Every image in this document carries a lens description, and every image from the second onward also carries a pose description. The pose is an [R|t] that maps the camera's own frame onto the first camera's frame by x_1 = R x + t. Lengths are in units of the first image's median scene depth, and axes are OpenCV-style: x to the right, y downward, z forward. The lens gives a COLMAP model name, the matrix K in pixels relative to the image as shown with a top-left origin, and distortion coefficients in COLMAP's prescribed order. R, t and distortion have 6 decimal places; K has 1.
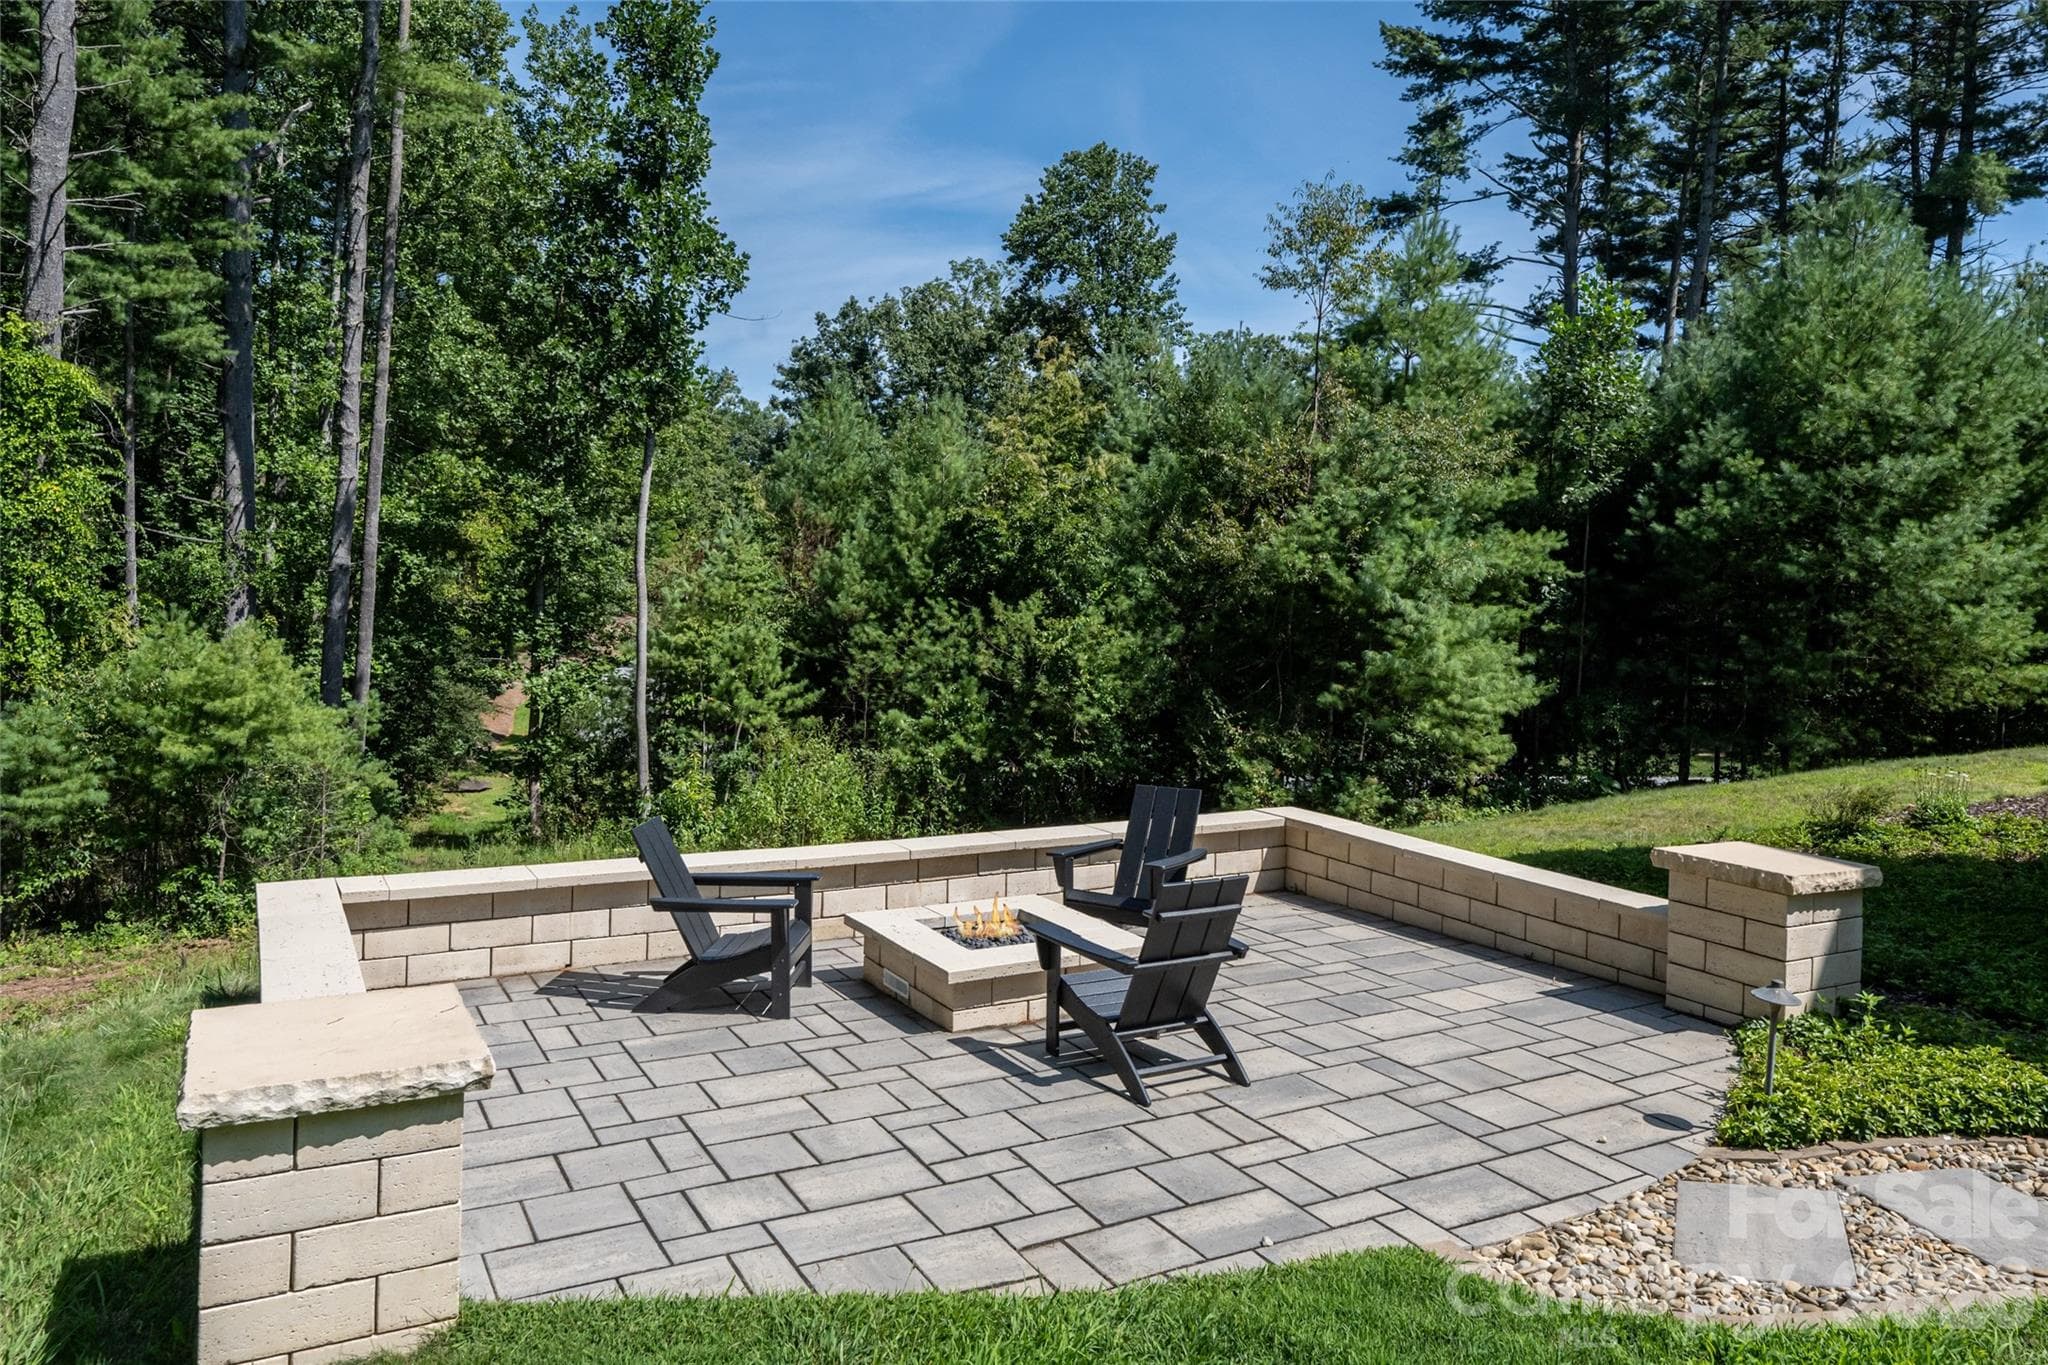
lens RADIAL K [[1376.1, 0, 1023.5], [0, 1376.1, 600.9], [0, 0, 1]] dist [-0.009579, -0.004048]
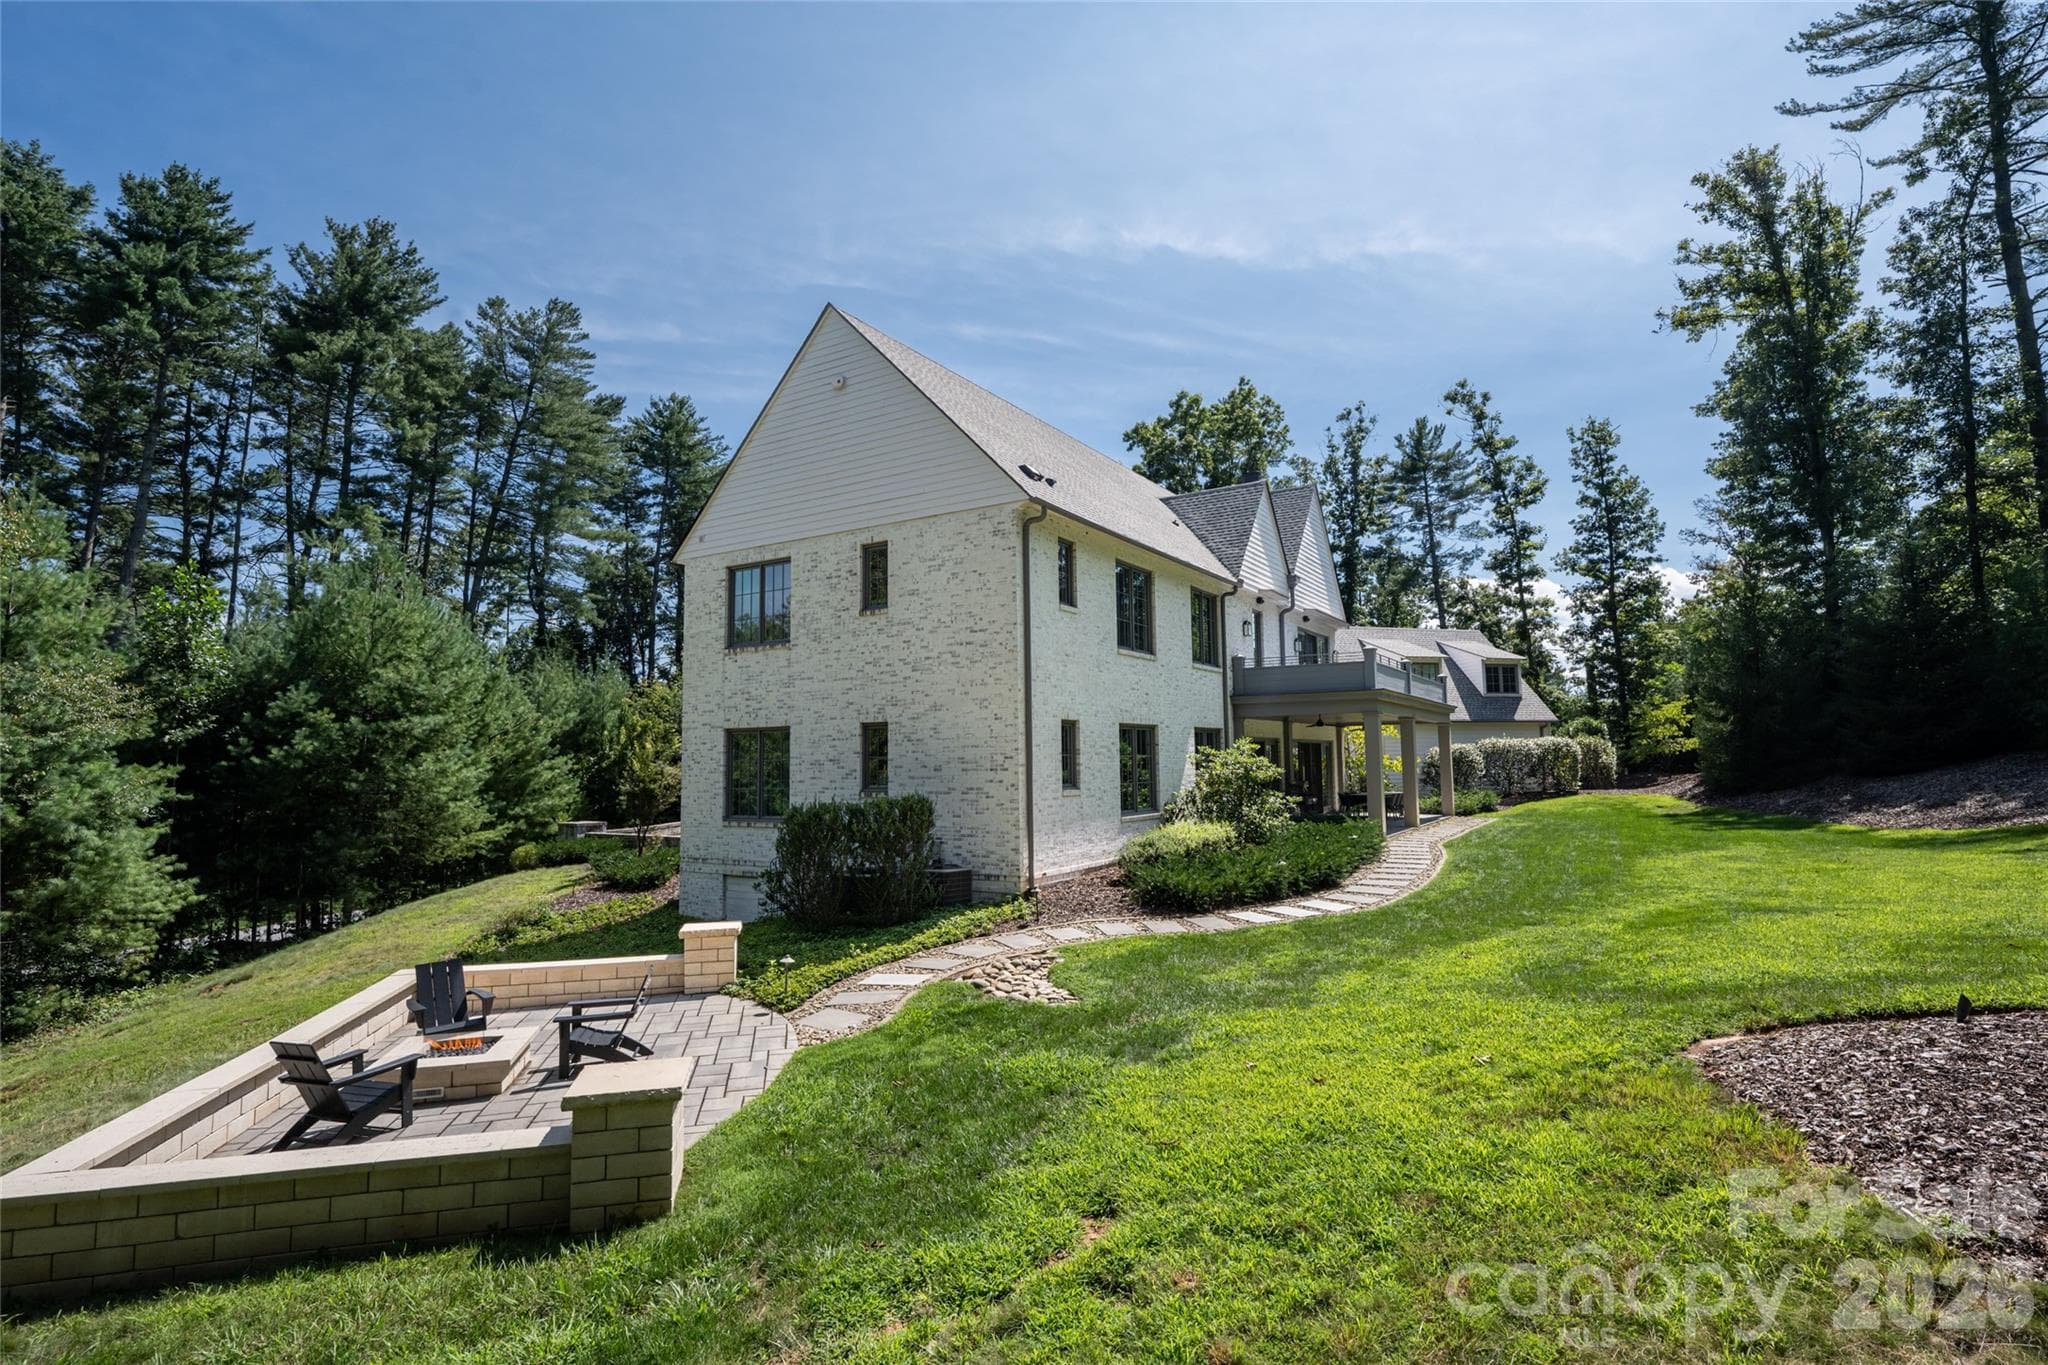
lens RADIAL K [[1085.7, 0, 1024.0], [0, 1085.7, 682.5], [0, 0, 1]] dist [0.000256, -0.000152]
pose [[0.239504, 0.032011, 0.970368, -0.435837], [0.041245, 0.998219, -0.043109, -0.052887], [-0.970019, 0.050348, 0.237757, -0.032050]]
